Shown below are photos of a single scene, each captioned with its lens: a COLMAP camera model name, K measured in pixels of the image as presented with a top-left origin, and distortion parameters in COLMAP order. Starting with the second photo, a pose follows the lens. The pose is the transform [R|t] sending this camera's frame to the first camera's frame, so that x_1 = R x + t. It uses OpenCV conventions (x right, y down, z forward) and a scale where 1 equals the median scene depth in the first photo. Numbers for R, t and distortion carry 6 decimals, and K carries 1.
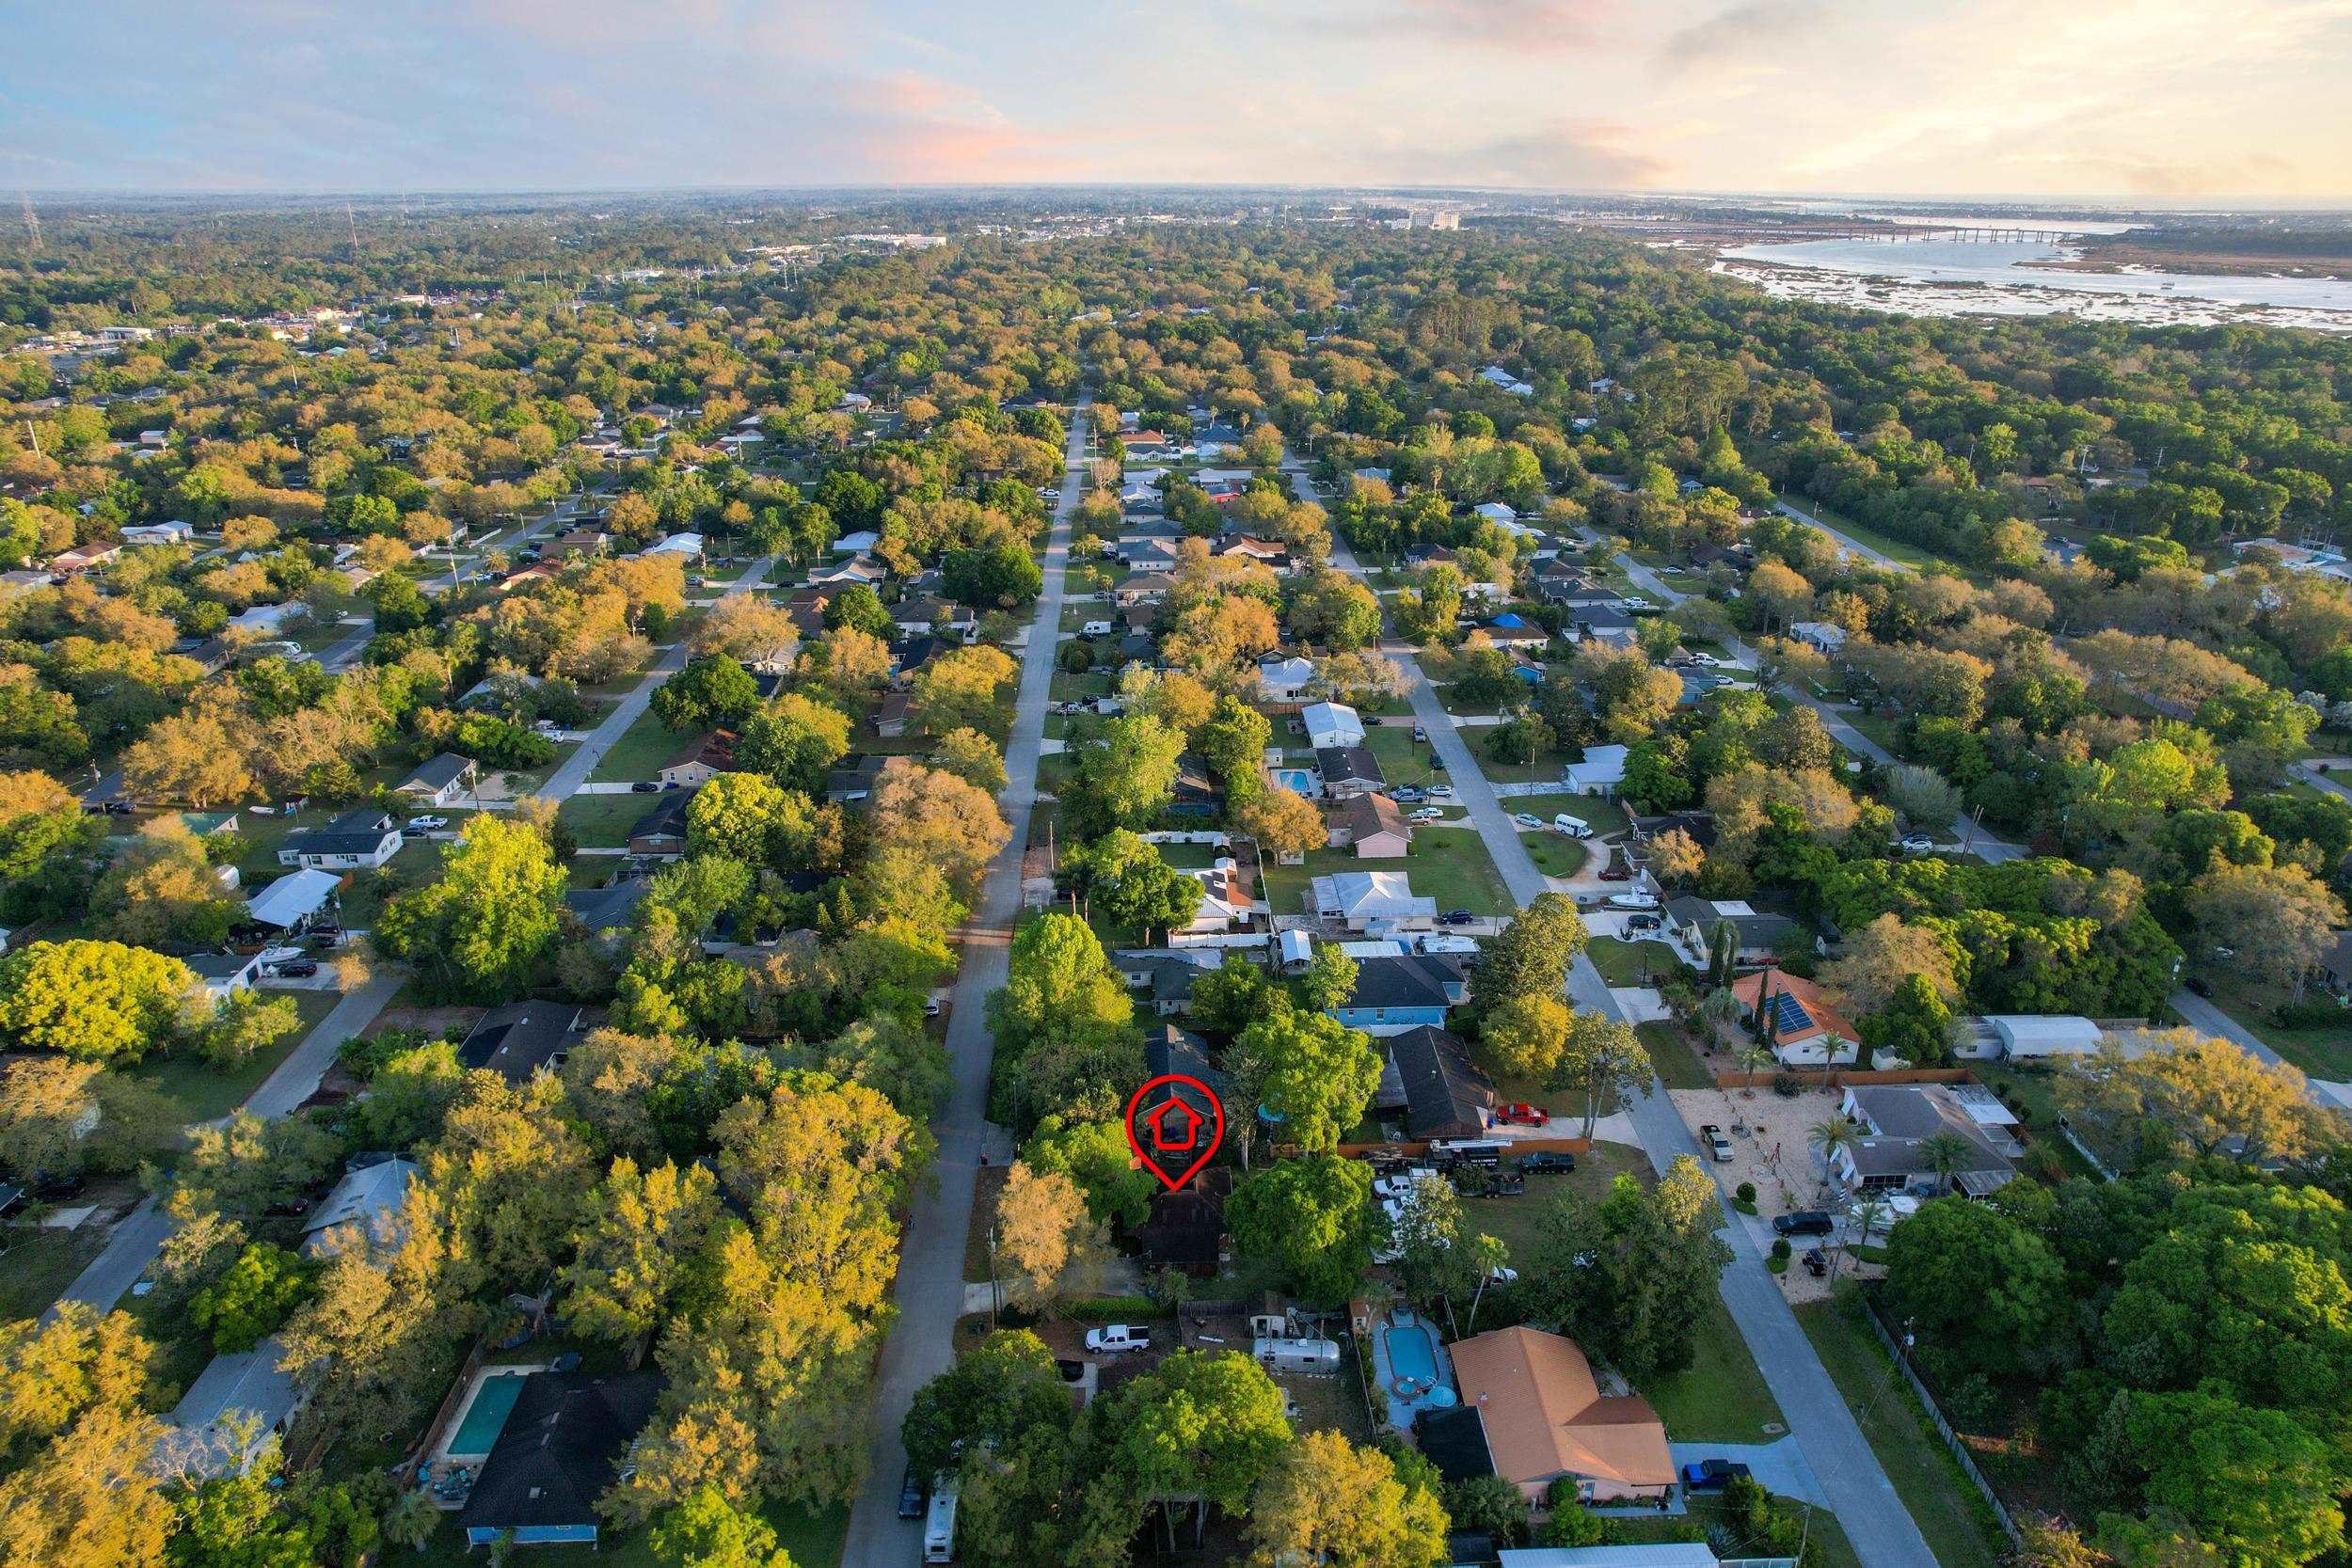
lens RADIAL K [[1513.7, 0, 1176.0], [0, 1513.7, 784.0], [0, 0, 1]] dist [-0.075129, 0.066272]
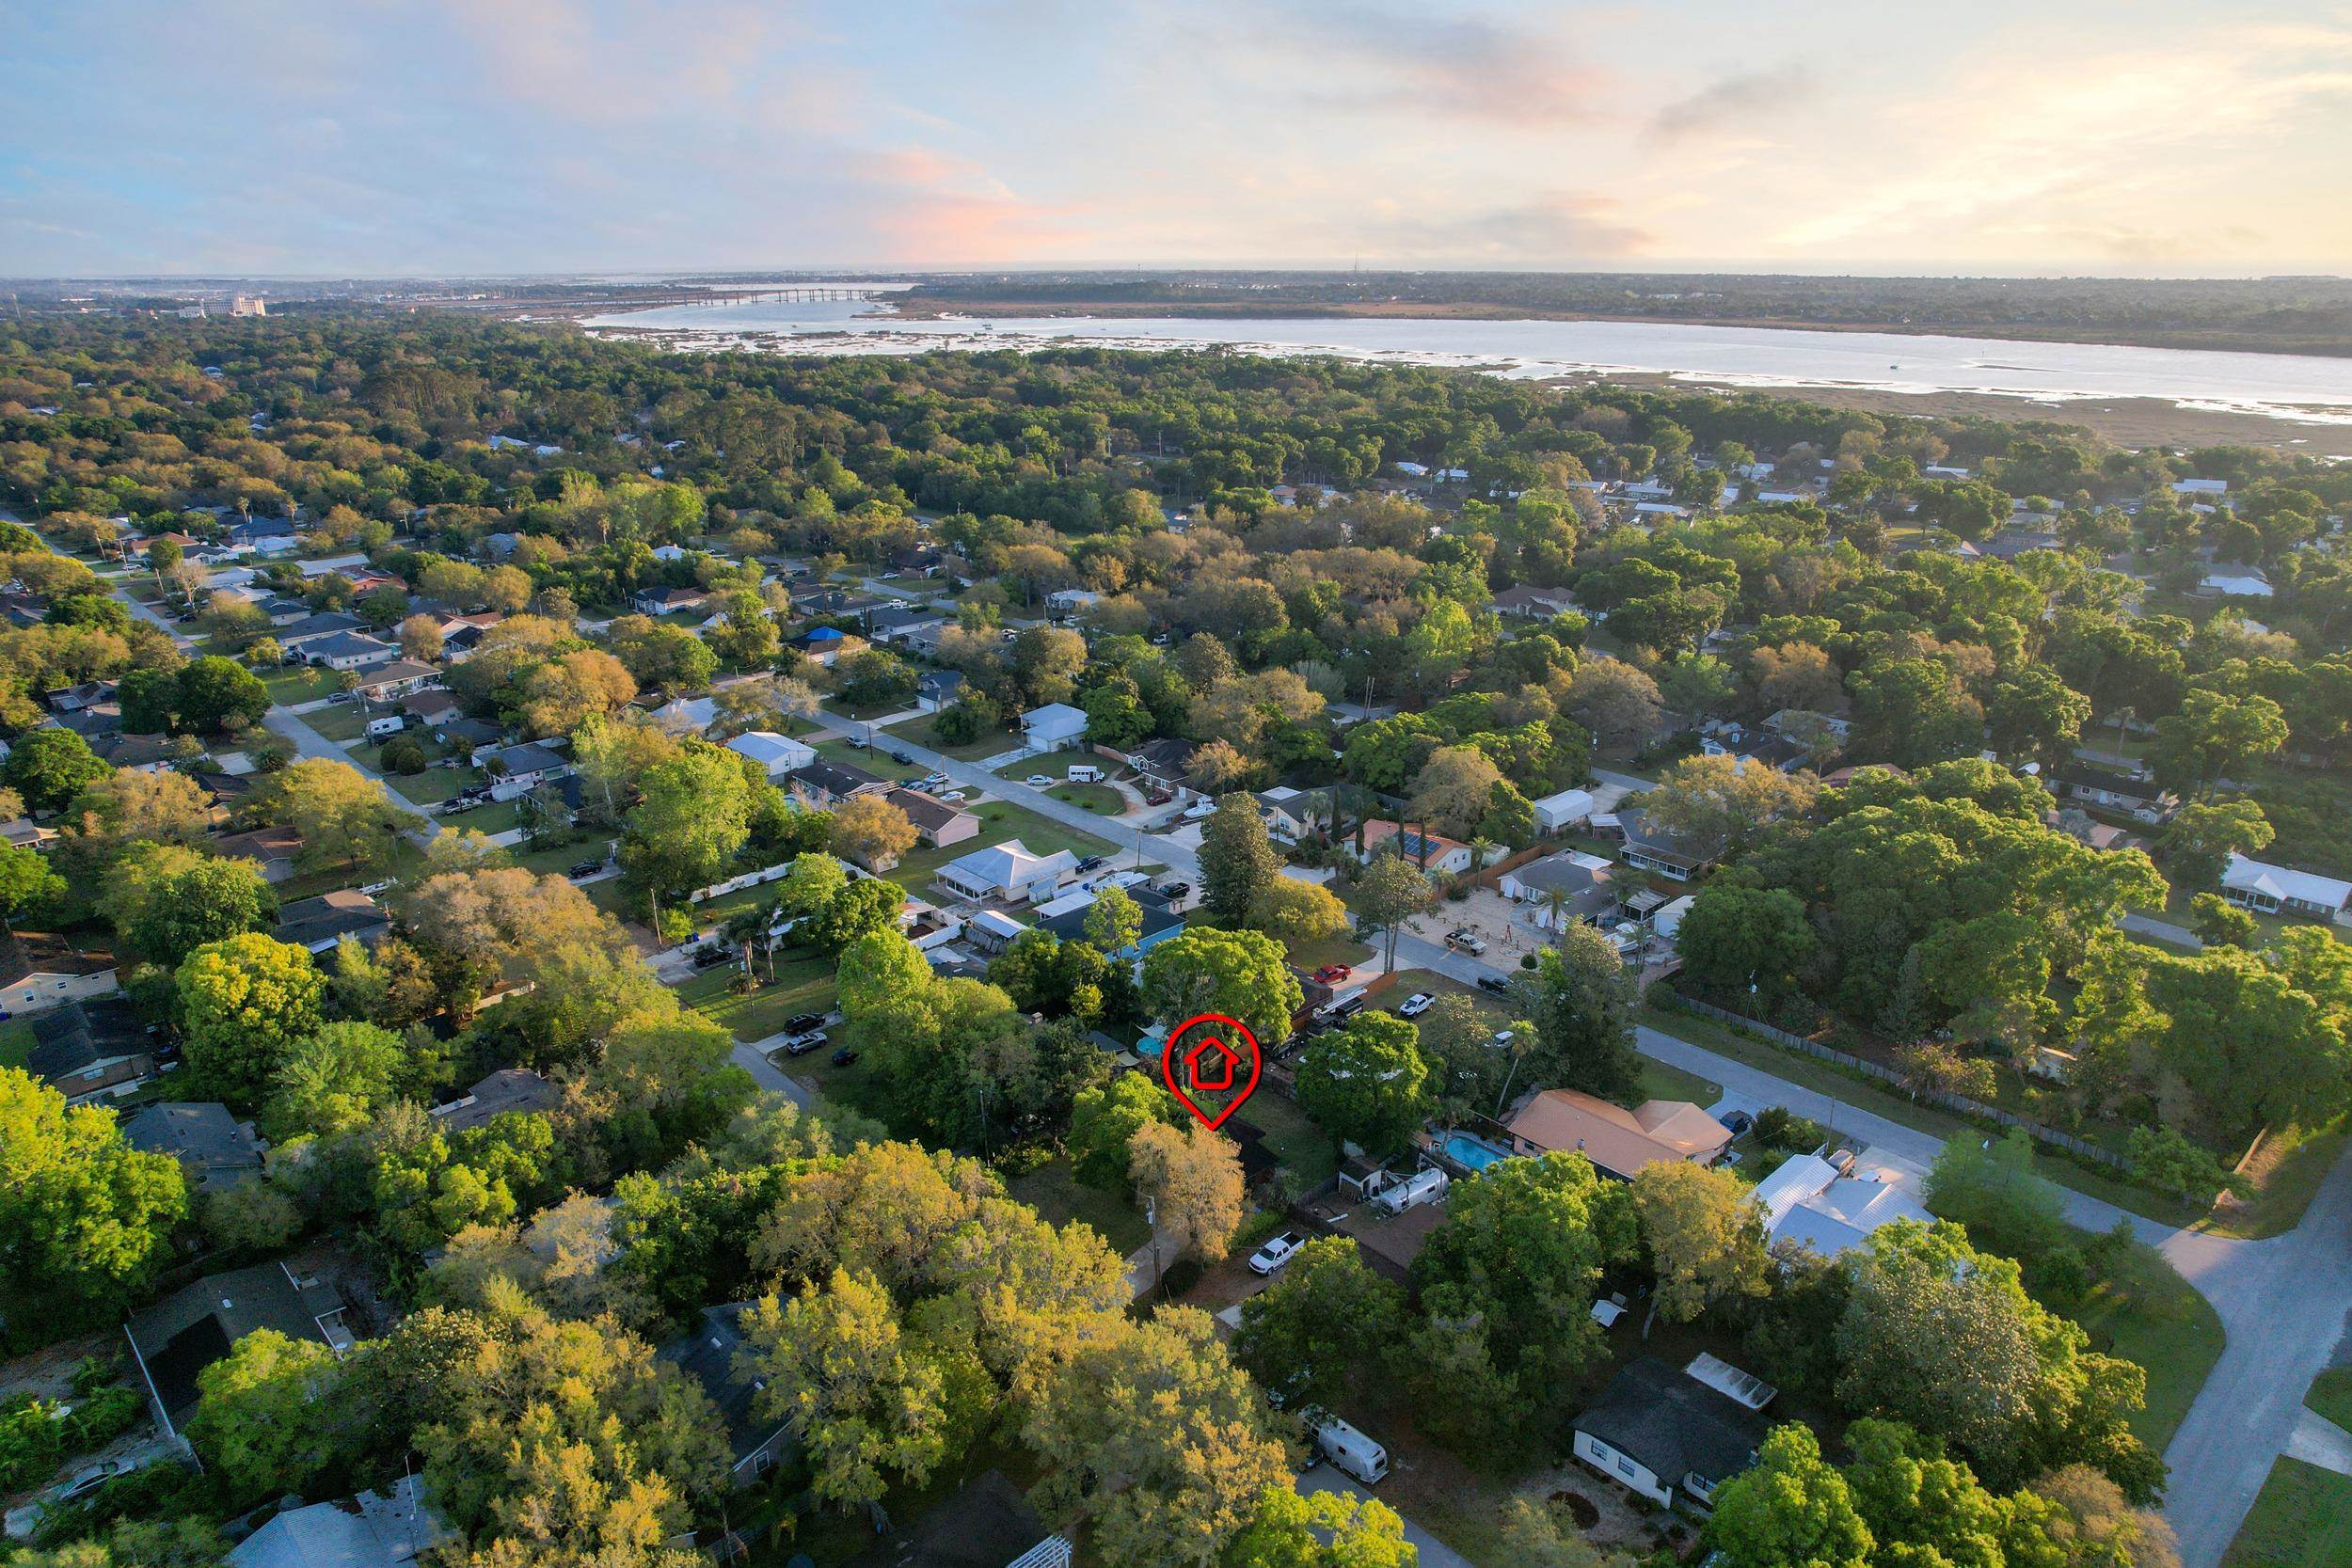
lens RADIAL K [[1513.7, 0, 1176.0], [0, 1513.7, 784.0], [0, 0, 1]] dist [-0.075129, 0.066272]
pose [[0.758025, -0.225586, 0.611971, -0.319294], [0.252026, 0.966712, 0.044176, 0.003699], [-0.601565, 0.120746, 0.789645, 0.107655]]
